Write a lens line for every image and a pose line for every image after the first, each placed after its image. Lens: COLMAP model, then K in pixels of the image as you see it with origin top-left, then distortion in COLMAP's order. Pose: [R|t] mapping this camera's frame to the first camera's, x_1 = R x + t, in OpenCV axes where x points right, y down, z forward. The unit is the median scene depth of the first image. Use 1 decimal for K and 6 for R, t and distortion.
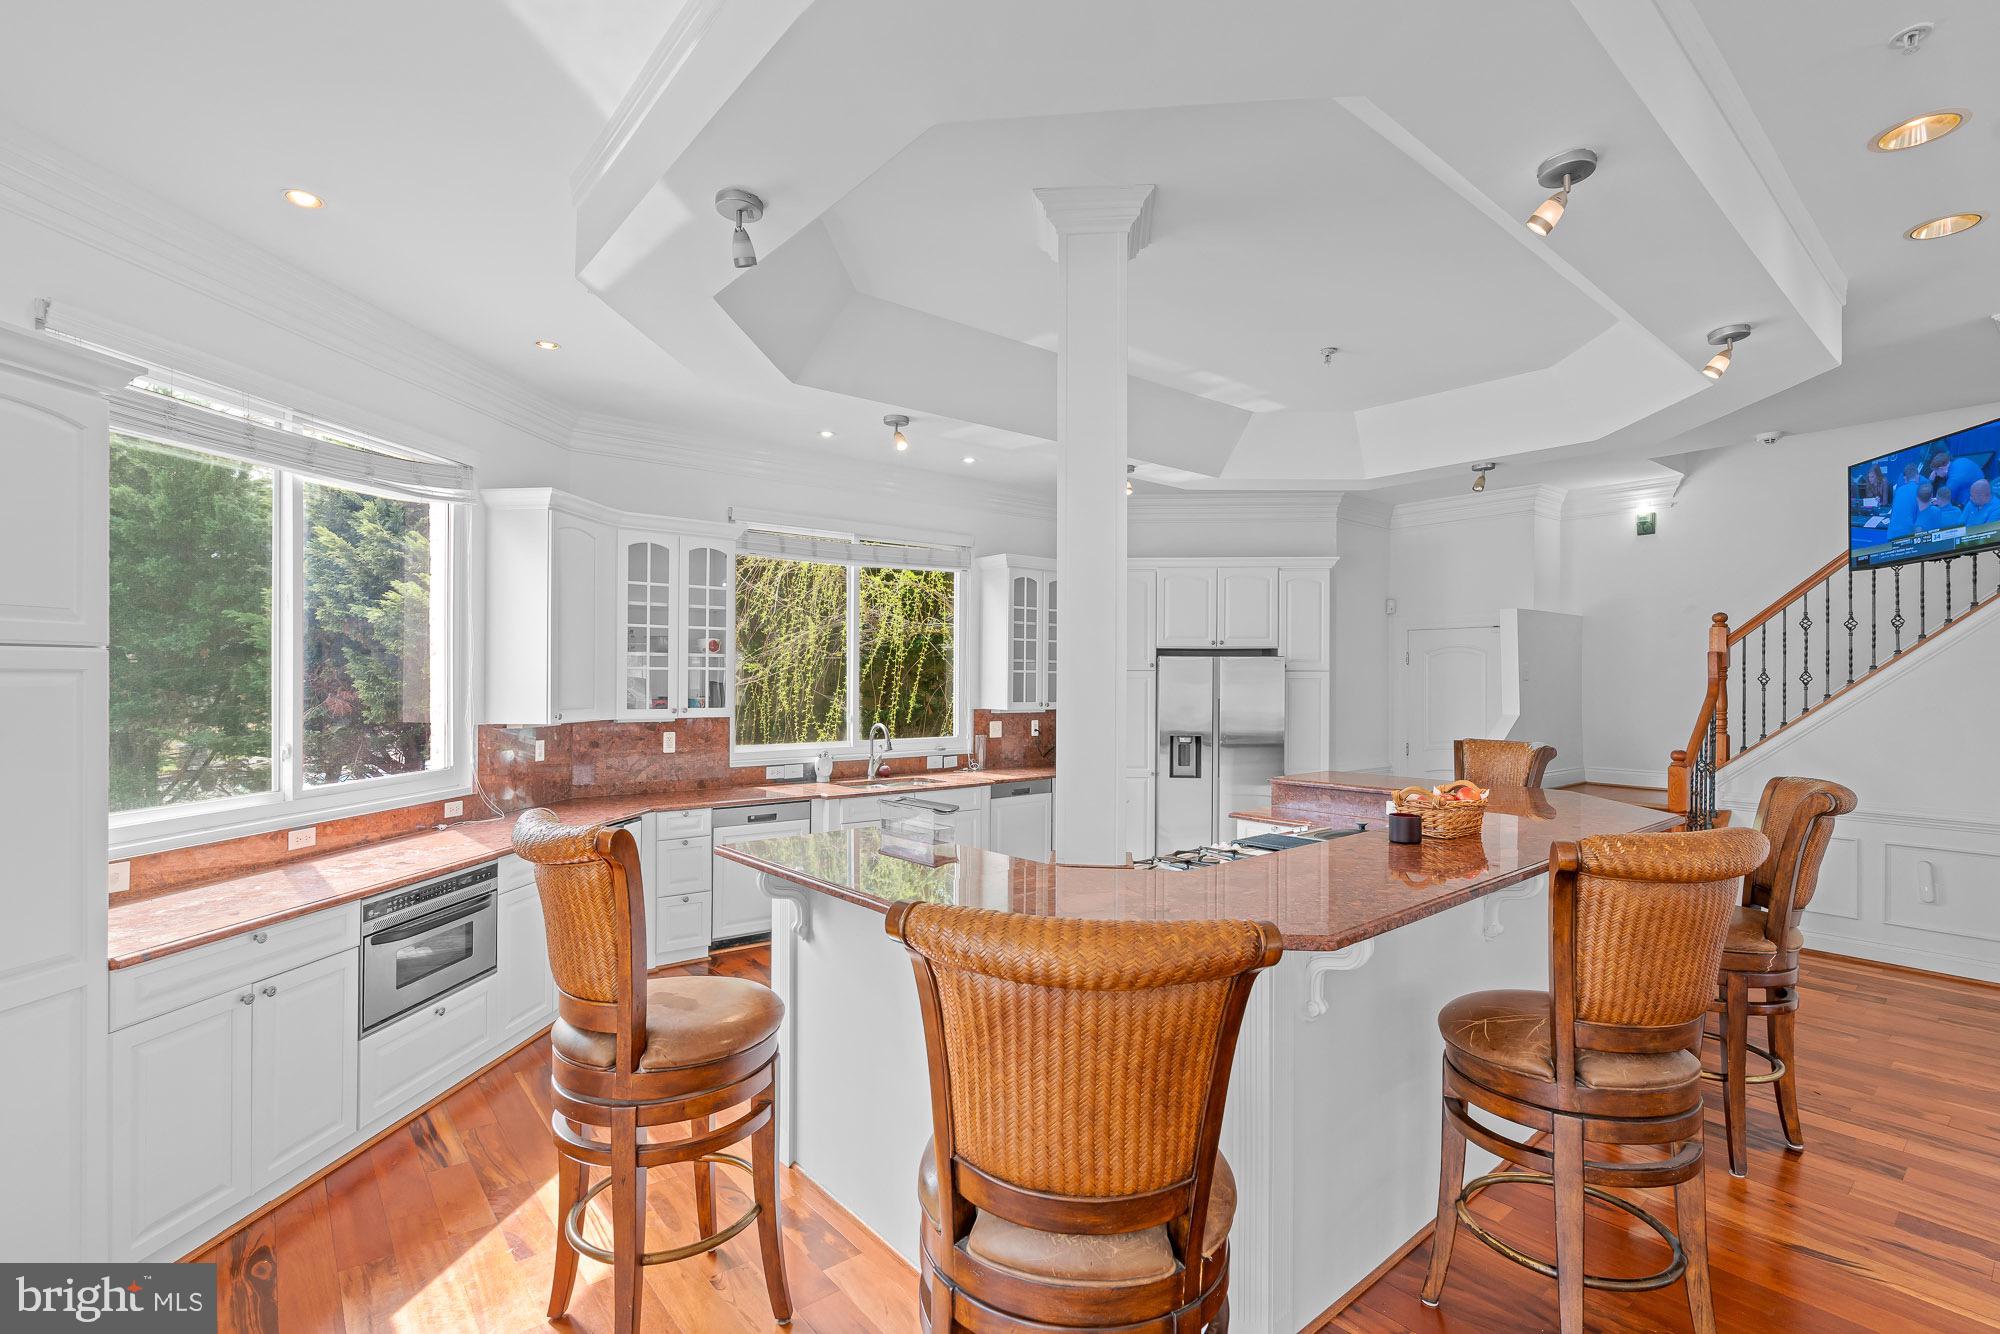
lens RADIAL K [[901.2, 0, 1000.0], [0, 901.2, 667.0], [0, 0, 1]] dist [-0.003163, 0.000632]
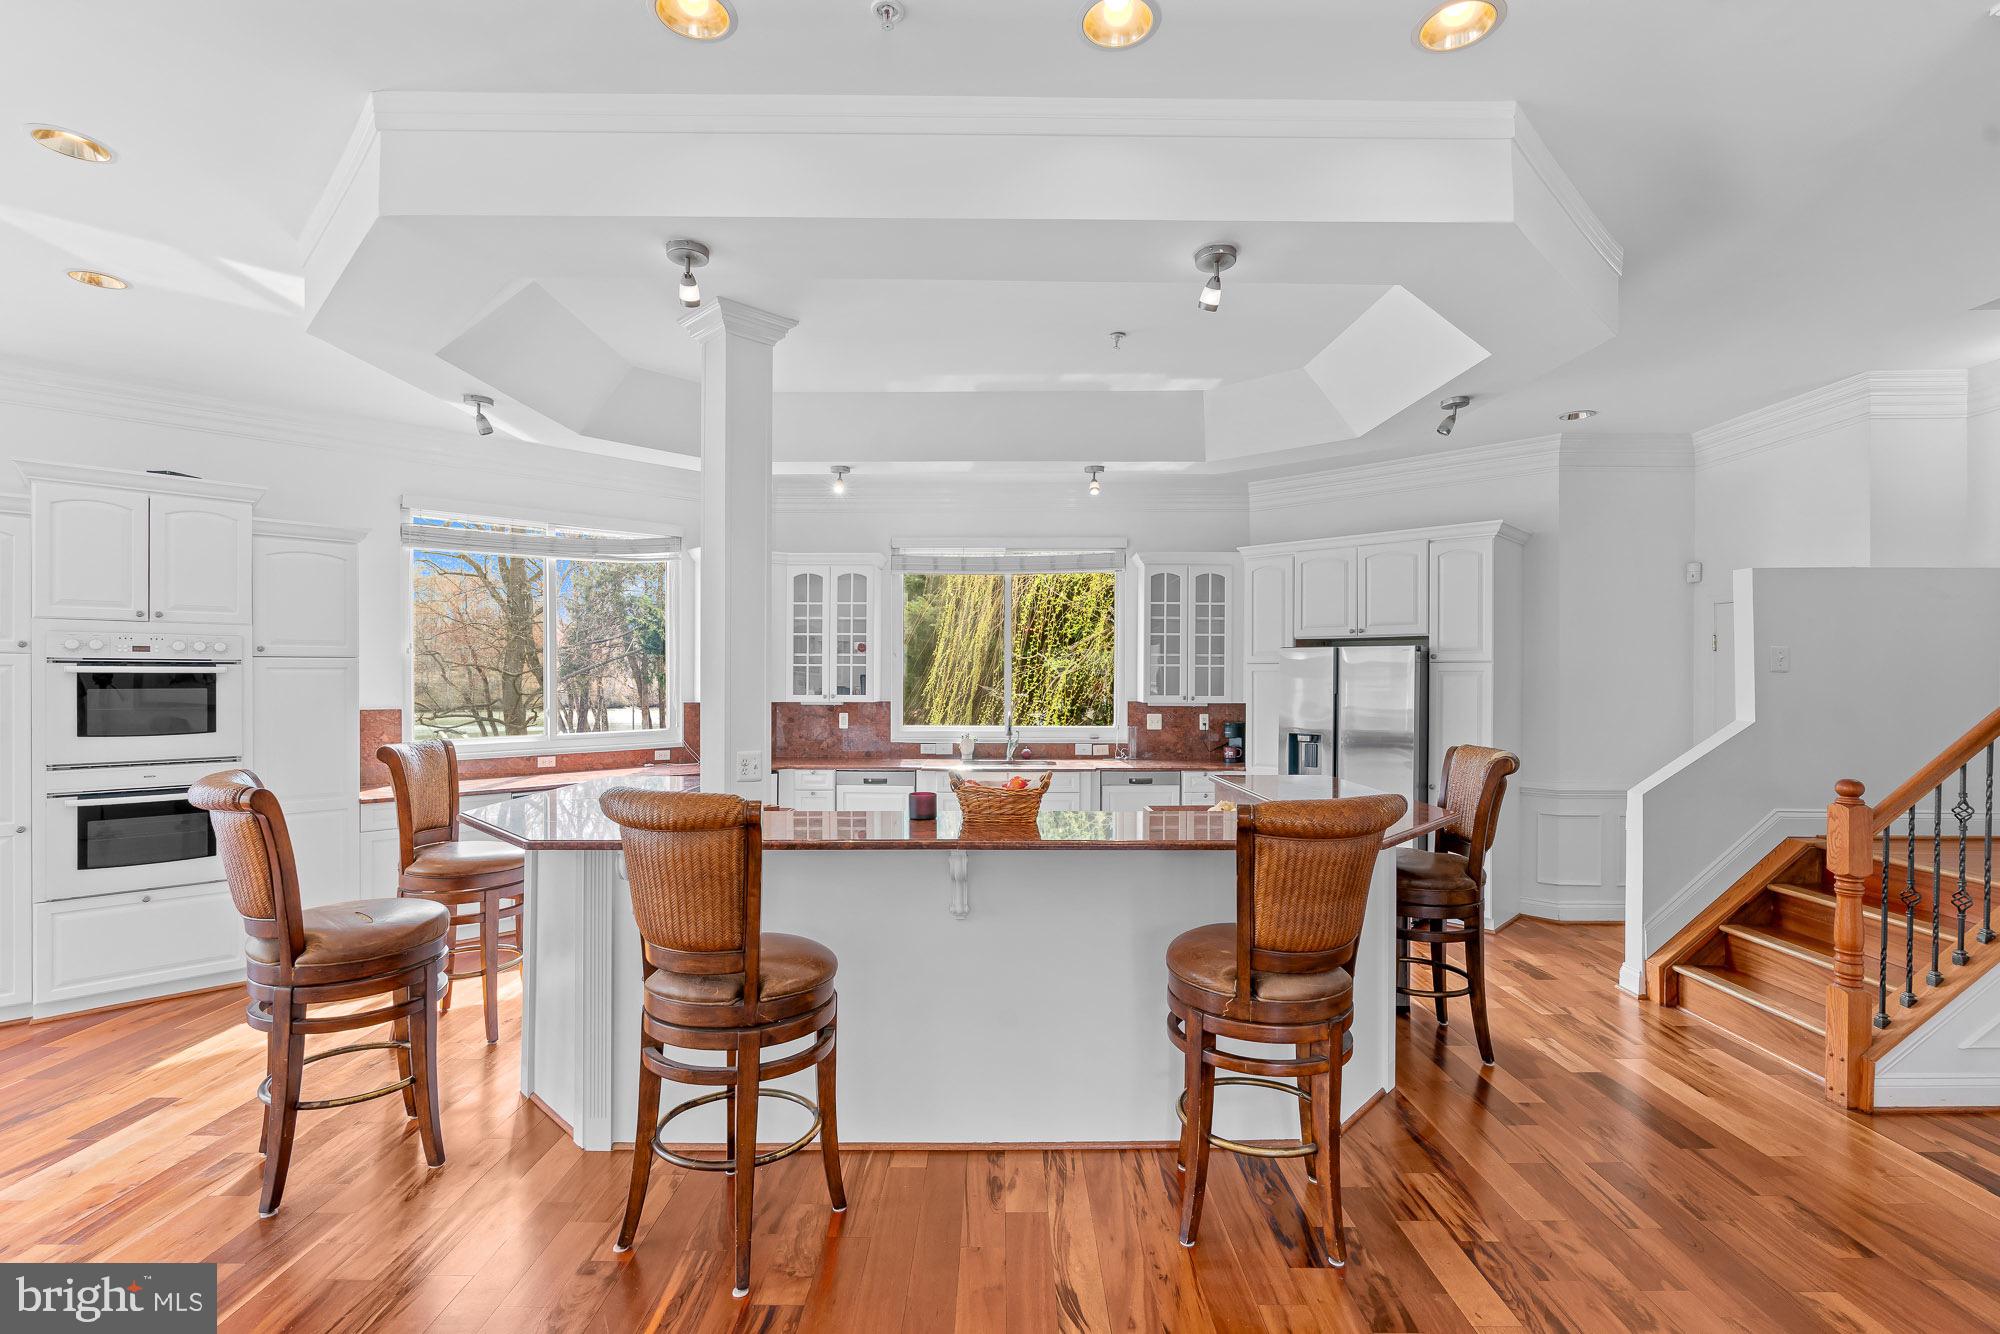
lens RADIAL K [[901.2, 0, 1000.0], [0, 901.2, 667.0], [0, 0, 1]] dist [-0.003163, 0.000632]
pose [[0.774972, -0.006488, -0.631962, 0.673781], [0.008990, 0.999959, 0.000759, 0.005616], [0.631932, -0.006270, 0.774999, 0.117291]]
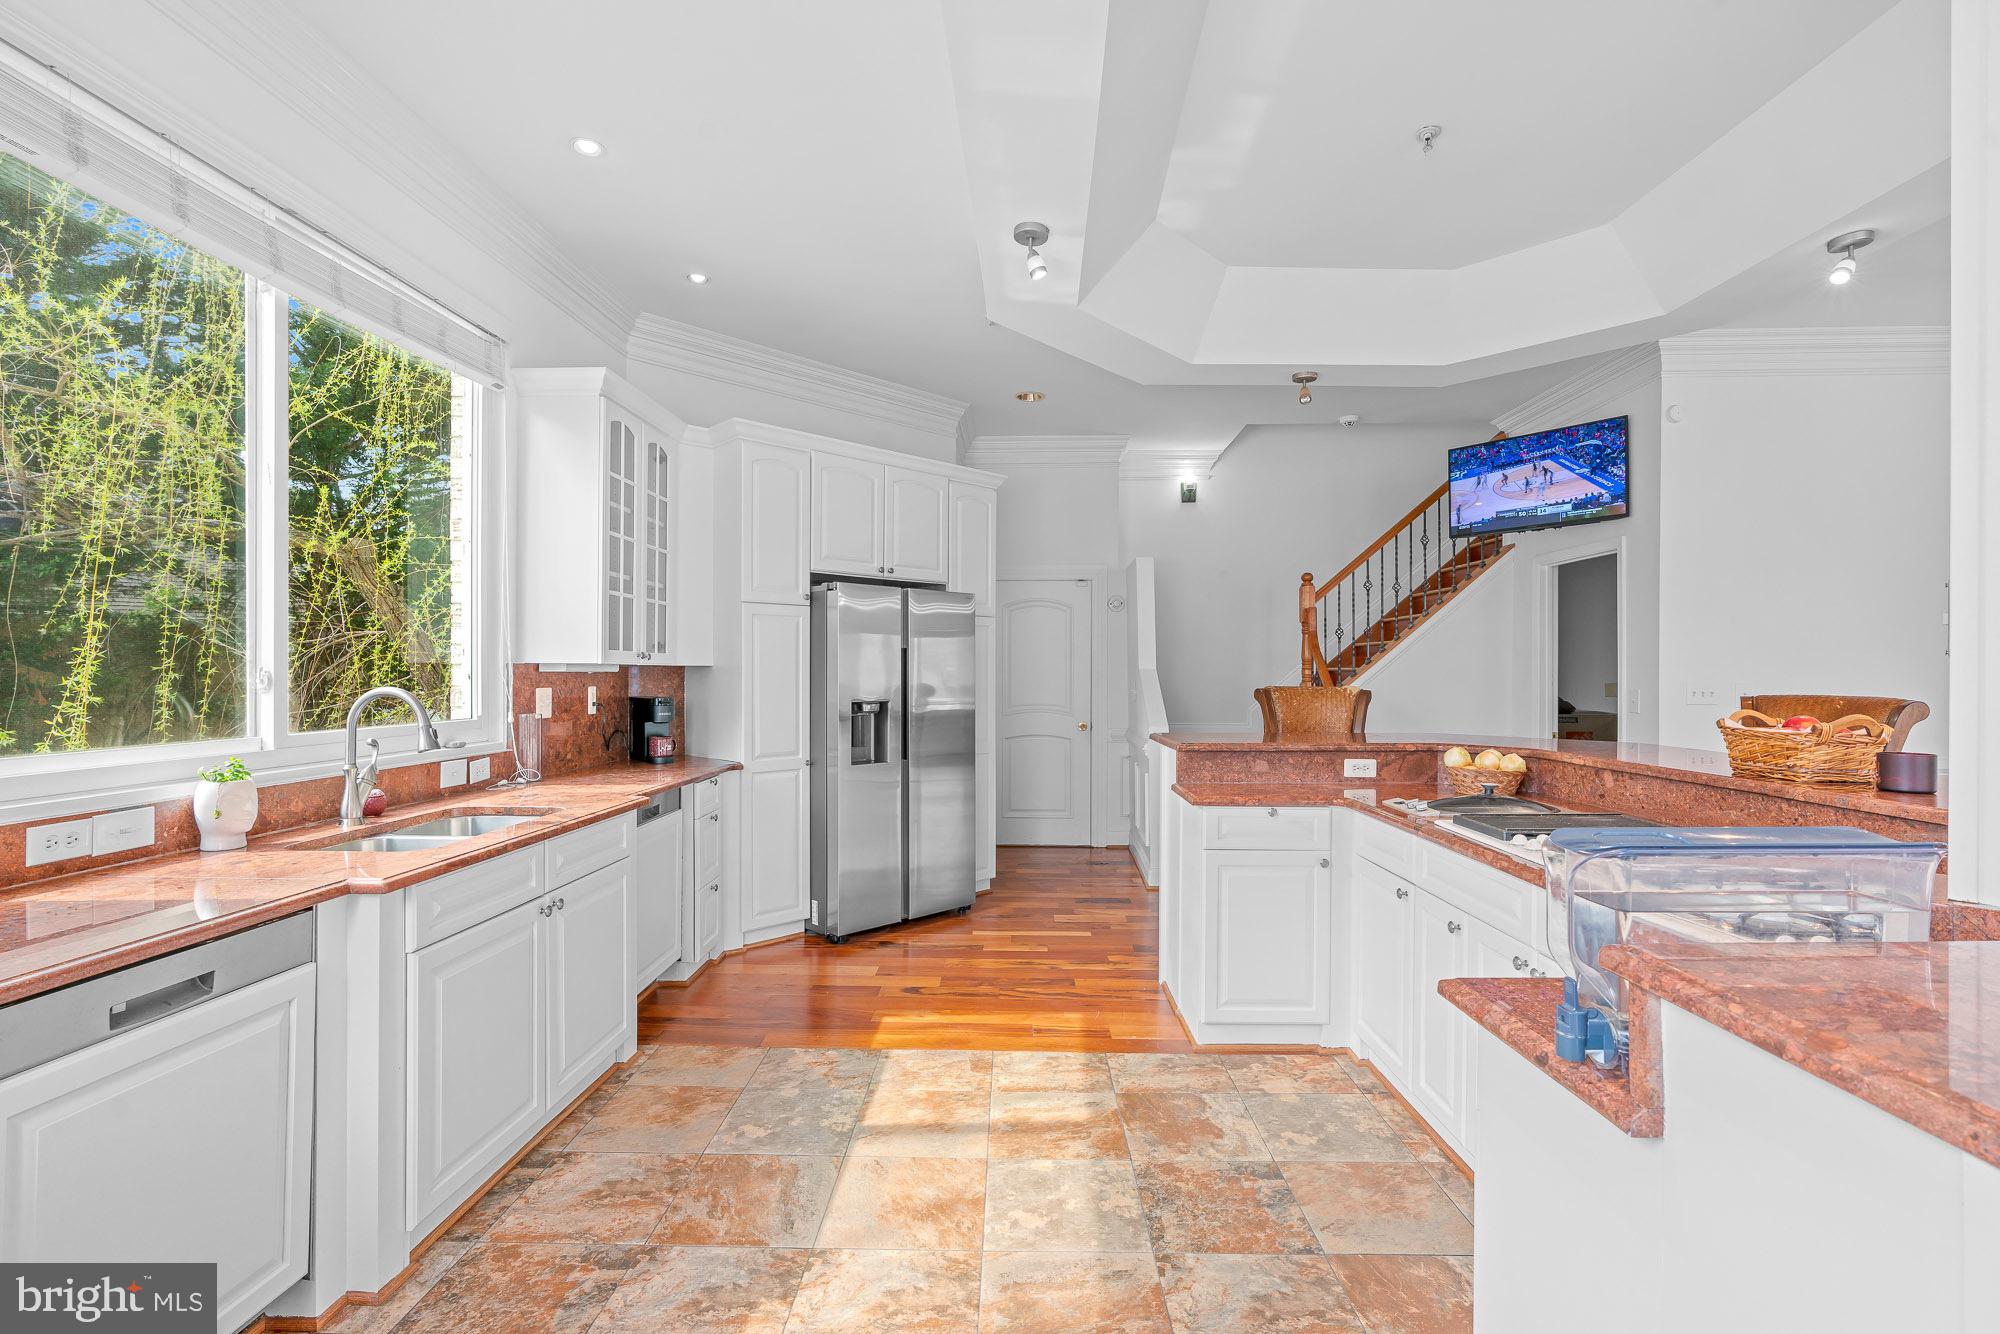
lens RADIAL K [[901.2, 0, 1000.0], [0, 901.2, 667.0], [0, 0, 1]] dist [-0.003163, 0.000632]
pose [[0.652182, 0.001160, 0.758062, -0.302871], [-0.011740, 0.999894, 0.008570, 0.053469], [-0.757972, -0.014489, 0.652127, 0.598440]]
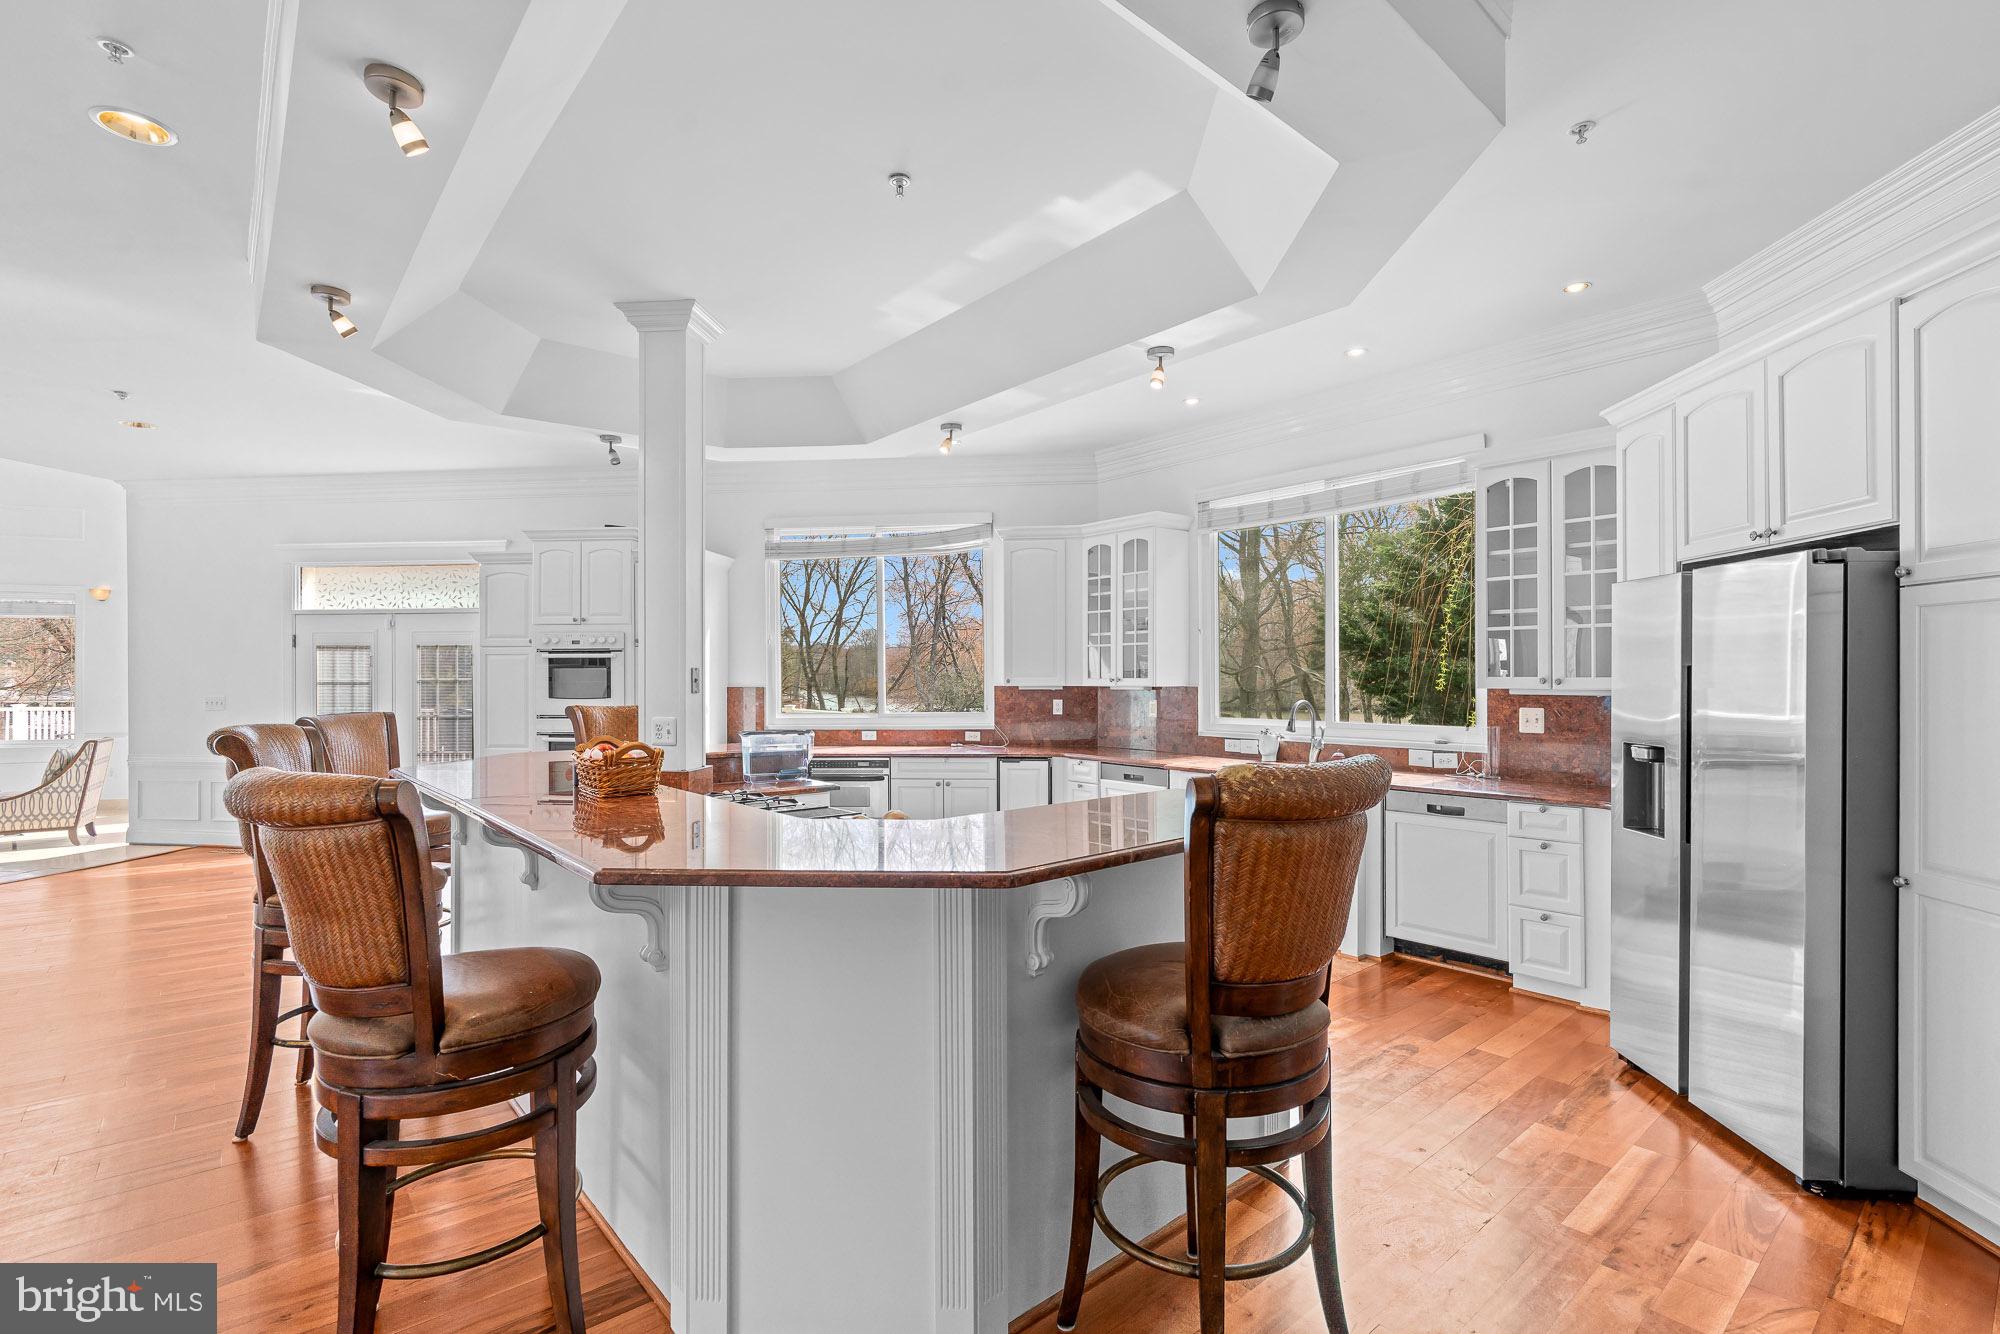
lens RADIAL K [[929.0, 0, 1000.0], [0, 929.0, 667.0], [0, 0, 1]] dist [0.000744, 0.000400]
pose [[0.015729, -0.014184, -0.999776, 0.854536], [0.017472, 0.999751, -0.013908, 0.044435], [0.999724, -0.017250, 0.015973, 0.808221]]
